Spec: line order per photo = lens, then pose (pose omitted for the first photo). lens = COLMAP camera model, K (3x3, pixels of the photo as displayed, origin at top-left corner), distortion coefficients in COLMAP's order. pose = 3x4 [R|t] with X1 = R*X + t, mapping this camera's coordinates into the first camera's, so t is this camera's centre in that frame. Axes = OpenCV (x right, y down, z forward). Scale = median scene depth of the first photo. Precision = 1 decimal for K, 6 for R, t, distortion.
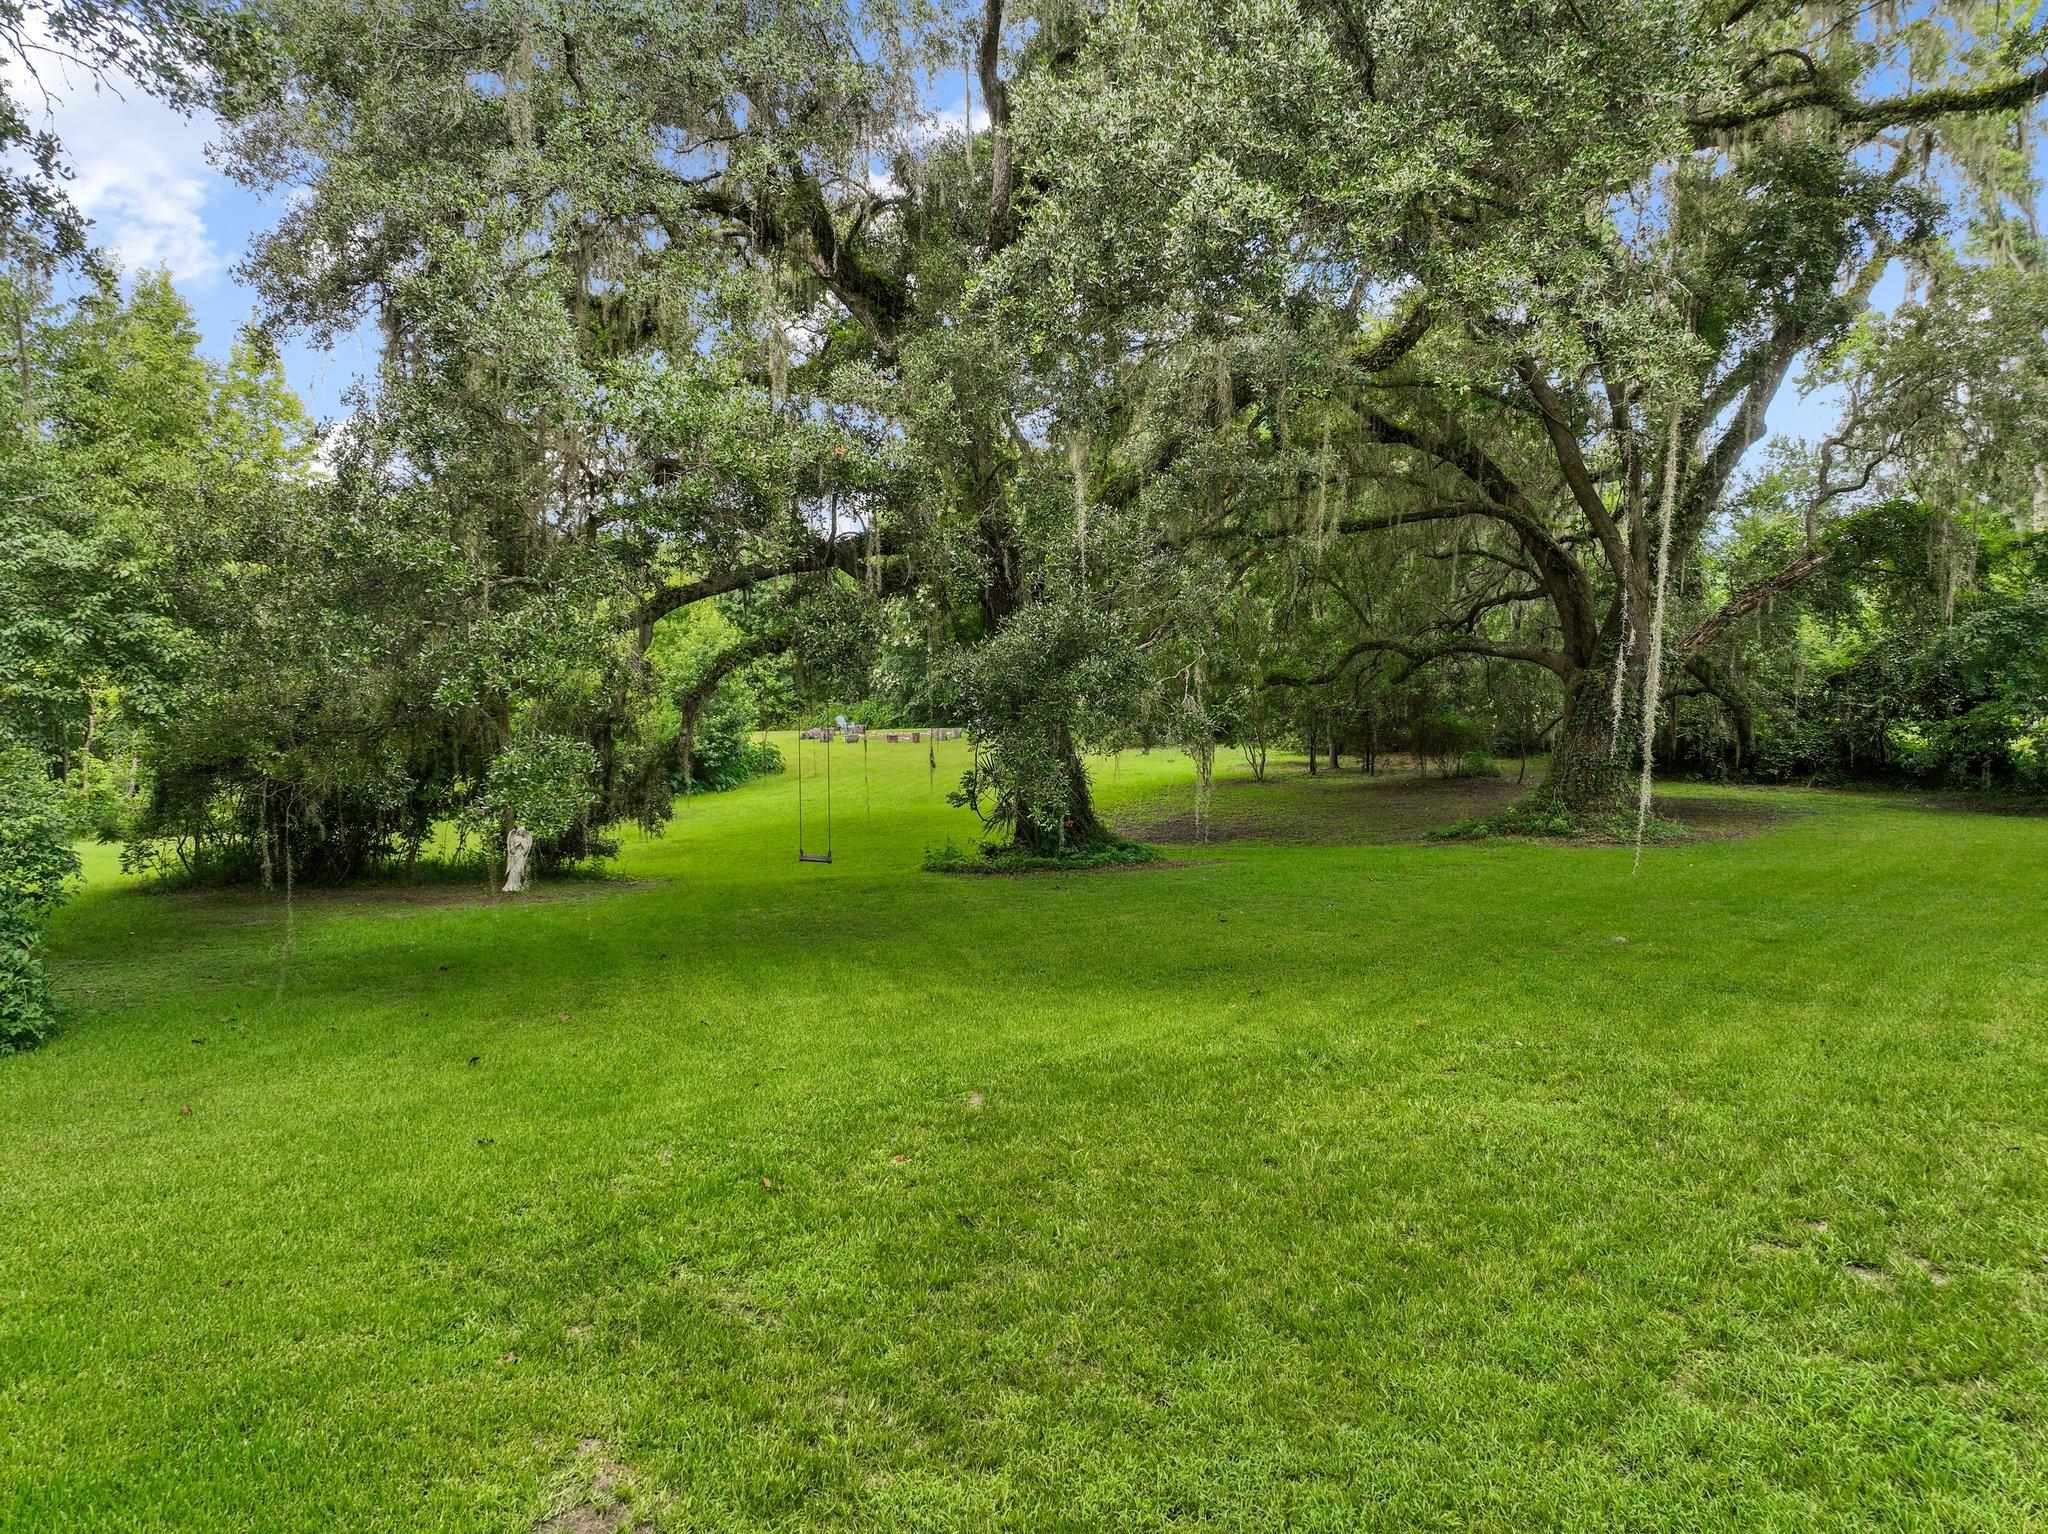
lens RADIAL K [[1430.1, 0, 1023.3], [0, 1430.1, 764.1], [0, 0, 1]] dist [-0.006746, -0.000551]
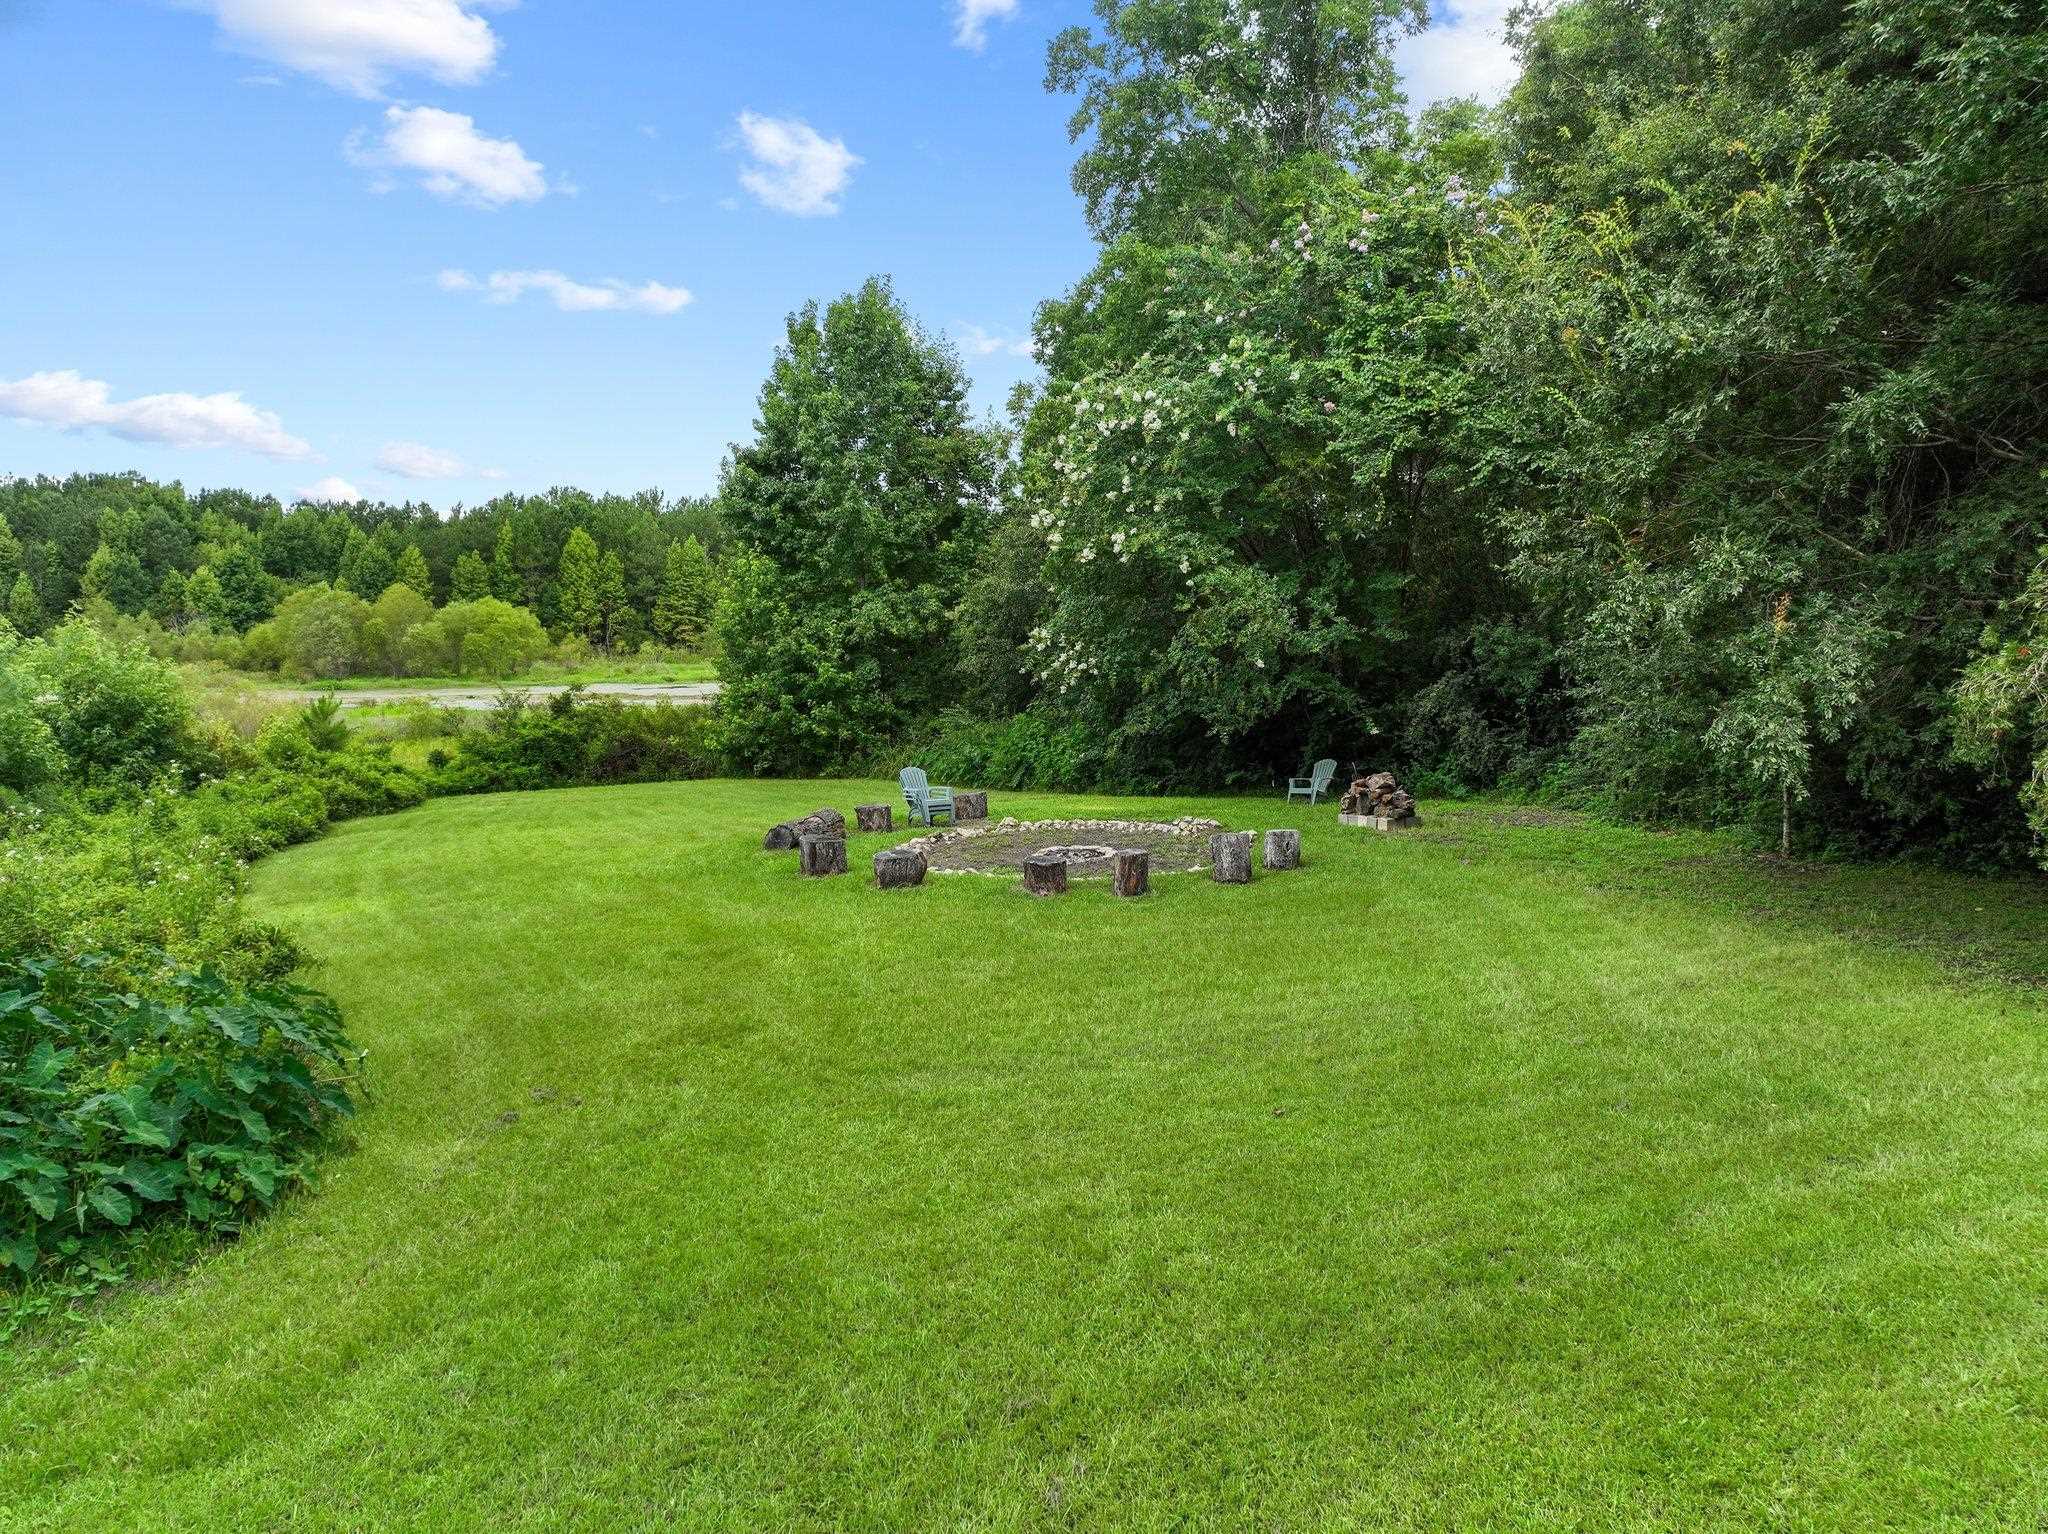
lens RADIAL K [[1430.1, 0, 1024.2], [0, 1430.1, 764.2], [0, 0, 1]] dist [-0.006746, -0.000551]
pose [[0.987420, 0.010142, -0.157795, -0.042336], [-0.010331, 0.999947, -0.000377, -0.028867], [0.157783, 0.002003, 0.987472, 0.569484]]
